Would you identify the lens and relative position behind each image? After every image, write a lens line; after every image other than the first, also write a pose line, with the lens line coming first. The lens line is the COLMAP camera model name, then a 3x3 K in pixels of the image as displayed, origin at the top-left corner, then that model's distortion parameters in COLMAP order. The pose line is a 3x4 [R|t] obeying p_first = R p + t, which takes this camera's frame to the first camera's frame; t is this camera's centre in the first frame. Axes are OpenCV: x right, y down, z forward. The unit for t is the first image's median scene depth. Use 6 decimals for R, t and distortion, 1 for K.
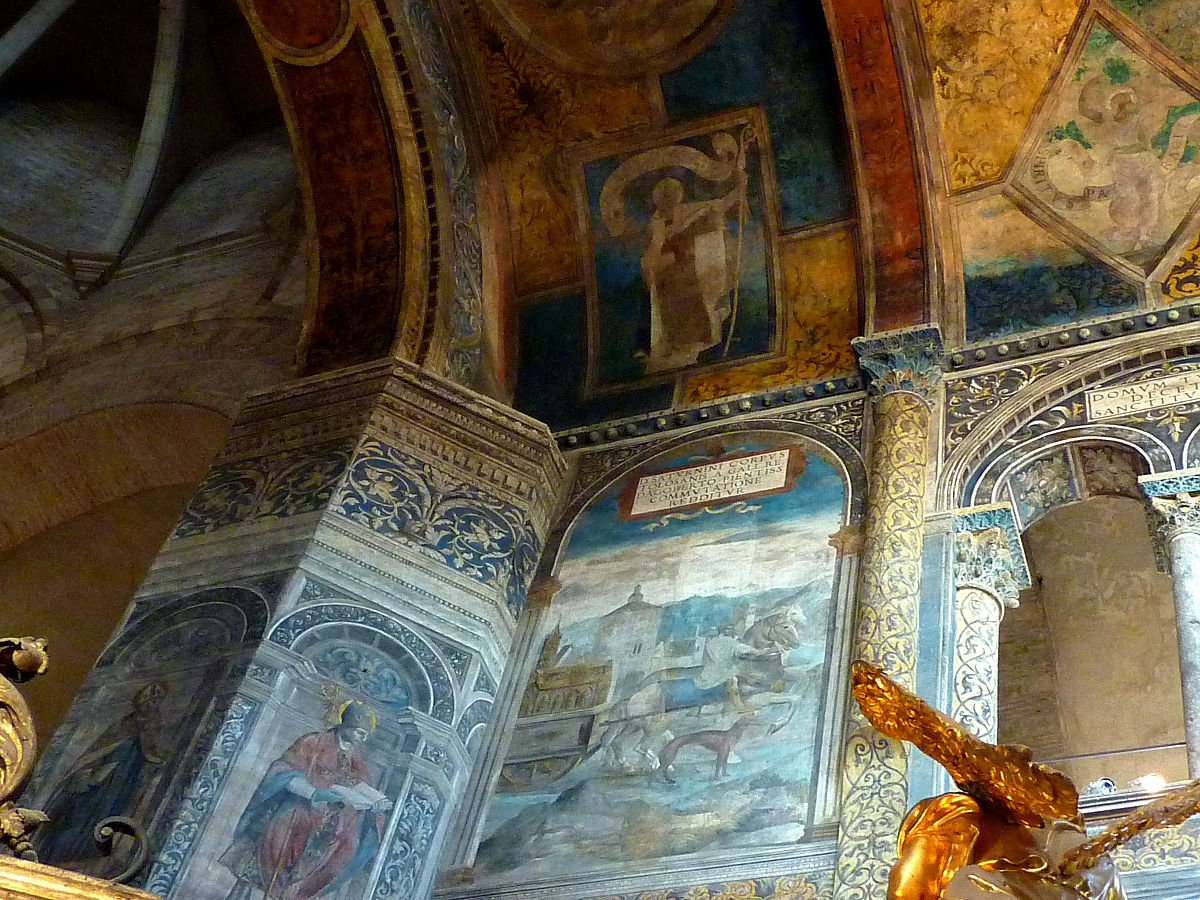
lens RADIAL K [[1892.1, 0, 611.3], [0, 1892.1, 429.6], [0, 0, 1]] dist [0.000424, 0.000000]
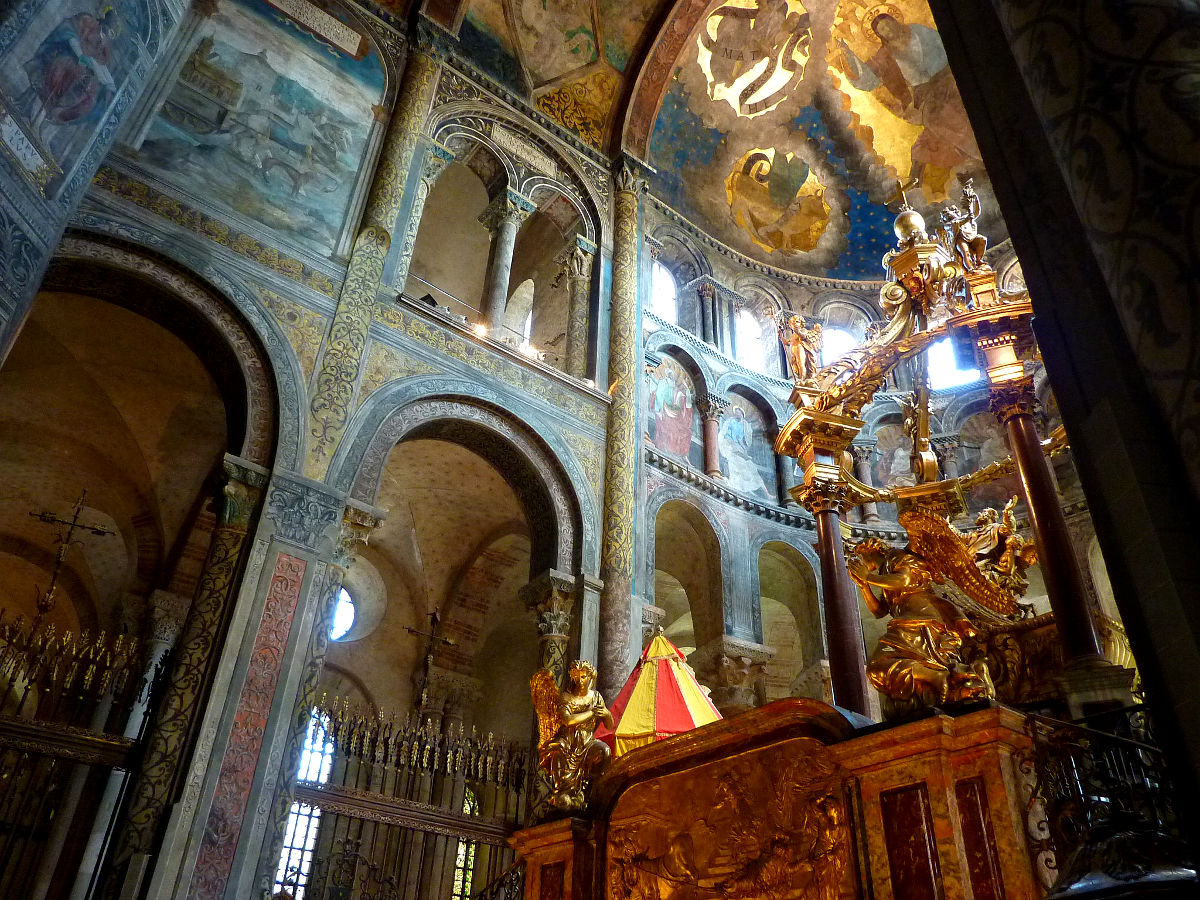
lens RADIAL K [[899.7, 0, 610.0], [0, 899.7, 453.3], [0, 0, 1]] dist [-0.025236, -0.003396]
pose [[0.512444, 0.350687, 0.783849, -0.350607], [-0.664385, 0.740236, 0.103169, 0.067250], [-0.544054, -0.573646, 0.612320, 0.138984]]
